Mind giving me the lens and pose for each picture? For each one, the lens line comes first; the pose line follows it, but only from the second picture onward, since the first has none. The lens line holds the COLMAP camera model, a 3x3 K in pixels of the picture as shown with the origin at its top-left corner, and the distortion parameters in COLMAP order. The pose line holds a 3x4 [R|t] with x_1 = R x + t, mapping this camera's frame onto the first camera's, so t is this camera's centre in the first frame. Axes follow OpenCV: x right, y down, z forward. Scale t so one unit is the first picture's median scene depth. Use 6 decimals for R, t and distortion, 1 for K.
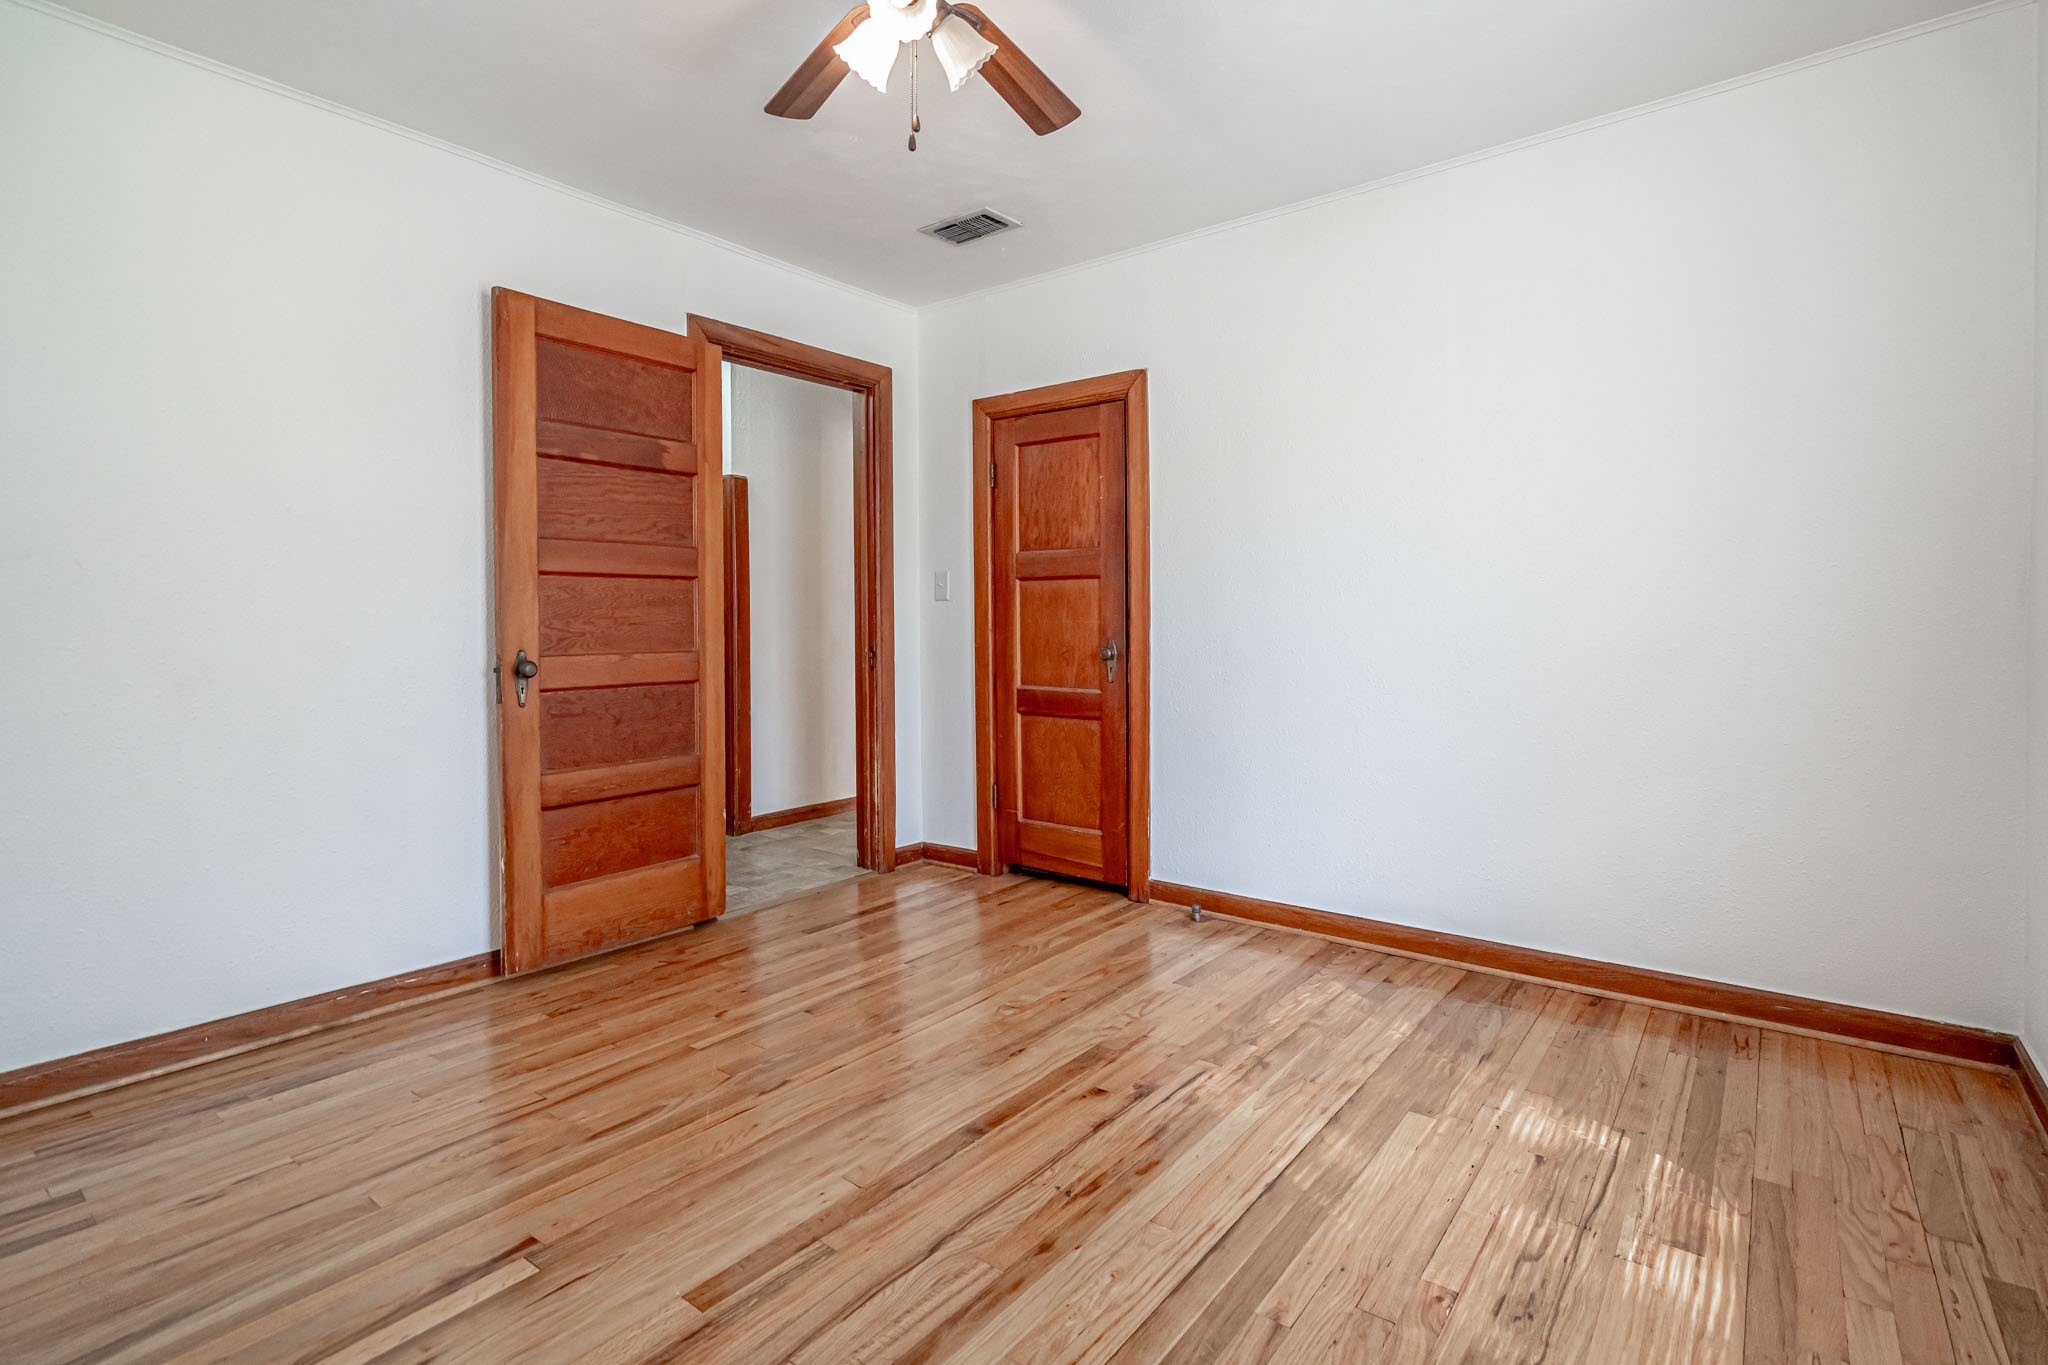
lens RADIAL K [[975.8, 0, 1029.9], [0, 975.8, 608.2], [0, 0, 1]] dist [-0.002577, -0.000255]
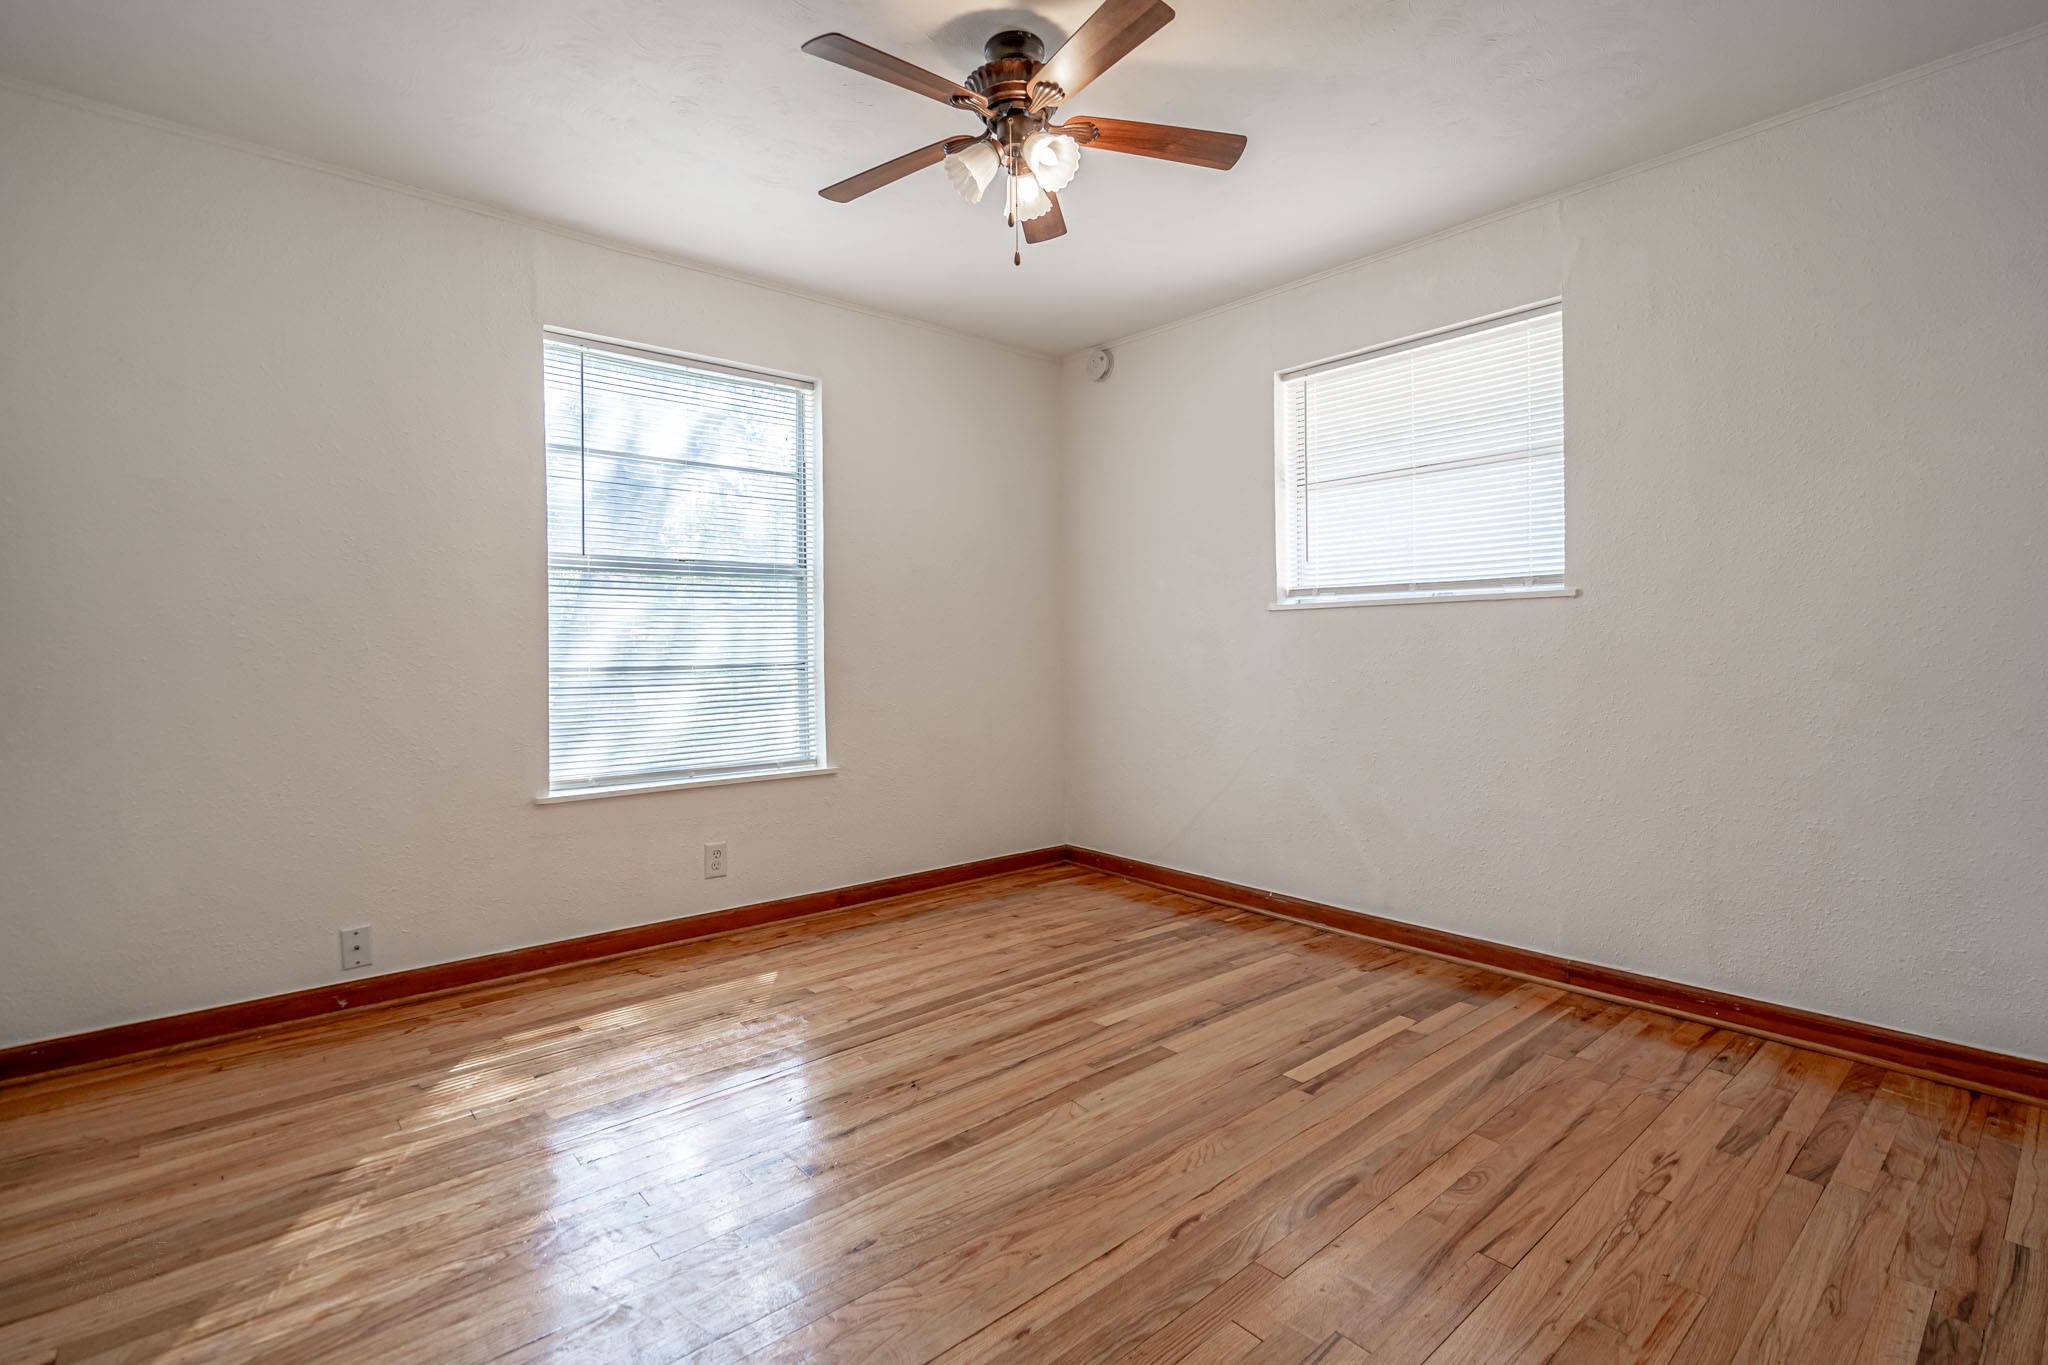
lens RADIAL K [[951.0, 0, 1027.0], [0, 951.0, 676.8], [0, 0, 1]] dist [-0.000338, 0.001057]
pose [[-0.980365, 0.006719, 0.197076, -0.359849], [0.009229, 0.999888, 0.011819, 0.042185], [-0.196974, 0.013406, -0.980317, 2.194152]]
